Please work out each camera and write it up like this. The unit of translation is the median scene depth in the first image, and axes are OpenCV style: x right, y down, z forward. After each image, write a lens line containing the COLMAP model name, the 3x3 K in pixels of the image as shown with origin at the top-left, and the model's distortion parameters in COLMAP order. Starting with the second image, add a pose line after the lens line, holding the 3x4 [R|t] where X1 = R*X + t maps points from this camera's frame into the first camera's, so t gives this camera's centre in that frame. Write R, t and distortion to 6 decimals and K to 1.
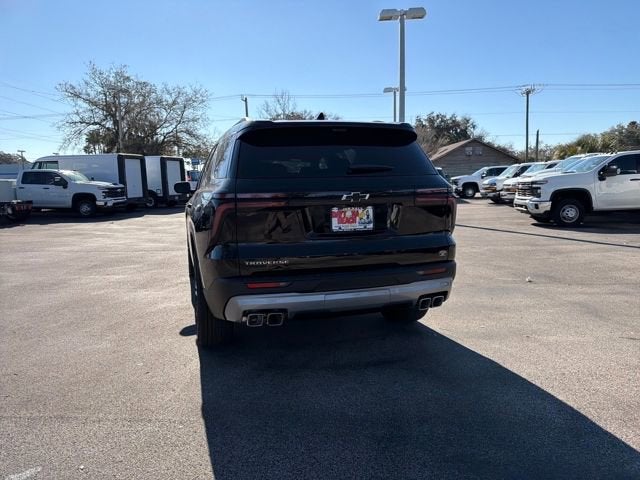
lens RADIAL K [[455.8, 0, 318.5], [0, 455.8, 238.3], [0, 0, 1]] dist [0.057265, -0.068851]
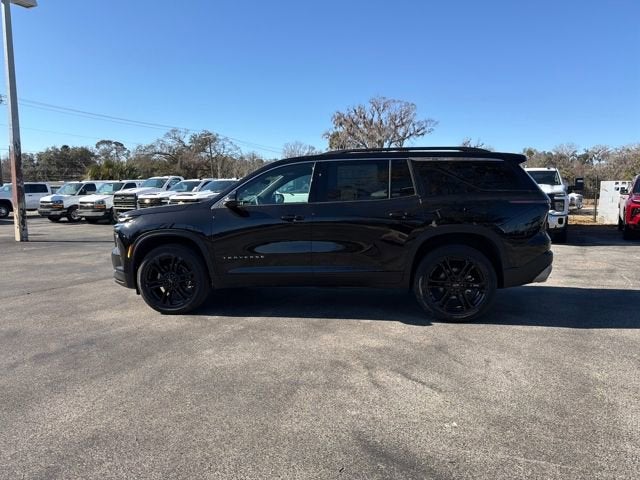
lens RADIAL K [[455.8, 0, 318.1], [0, 455.8, 244.4], [0, 0, 1]] dist [0.057265, -0.068851]
pose [[0.403117, -0.081528, 0.911510, -0.142626], [0.107864, 0.993314, 0.041142, -0.006674], [-0.908769, 0.081734, 0.409216, 0.074449]]
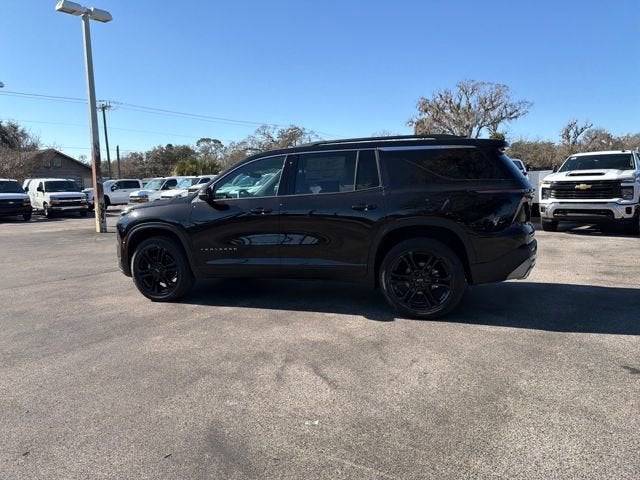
lens RADIAL K [[455.8, 0, 316.0], [0, 455.8, 238.6], [0, 0, 1]] dist [0.057265, -0.068851]
pose [[0.580872, -0.086618, 0.809373, -0.127096], [0.111860, 0.993383, 0.026031, -0.003637], [-0.806272, 0.075416, 0.586718, 0.046686]]
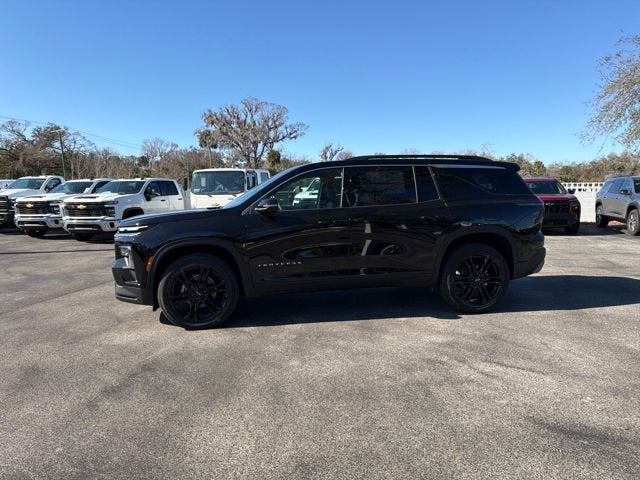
lens RADIAL K [[455.8, 0, 321.4], [0, 455.8, 238.6], [0, 0, 1]] dist [0.057265, -0.068851]
pose [[0.109015, -0.077410, 0.991021, -0.155021], [0.126338, 0.989957, 0.063430, -0.012917], [-0.985979, 0.118289, 0.117700, 0.116446]]
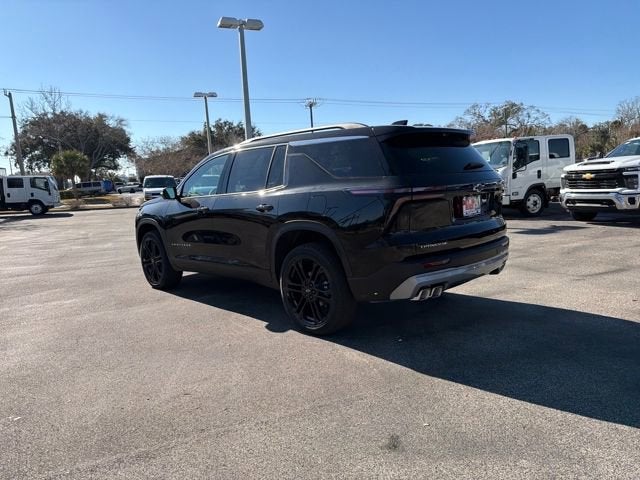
lens RADIAL K [[455.8, 0, 317.3], [0, 455.8, 242.3], [0, 0, 1]] dist [0.057265, -0.068851]
pose [[0.886159, -0.085752, 0.455377, -0.068144], [0.087705, 0.996003, 0.016883, -0.000036], [-0.455005, 0.024978, 0.890139, 0.004845]]
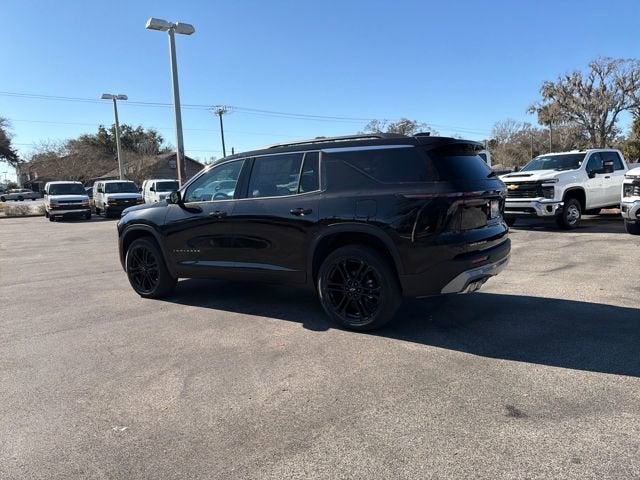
lens RADIAL K [[455.8, 0, 316.8], [0, 455.8, 241.9], [0, 0, 1]] dist [0.057265, -0.068851]
pose [[0.767659, -0.086949, 0.634933, -0.096353], [0.100008, 0.994869, 0.015325, -0.001313], [-0.633008, 0.051734, 0.772415, 0.017304]]
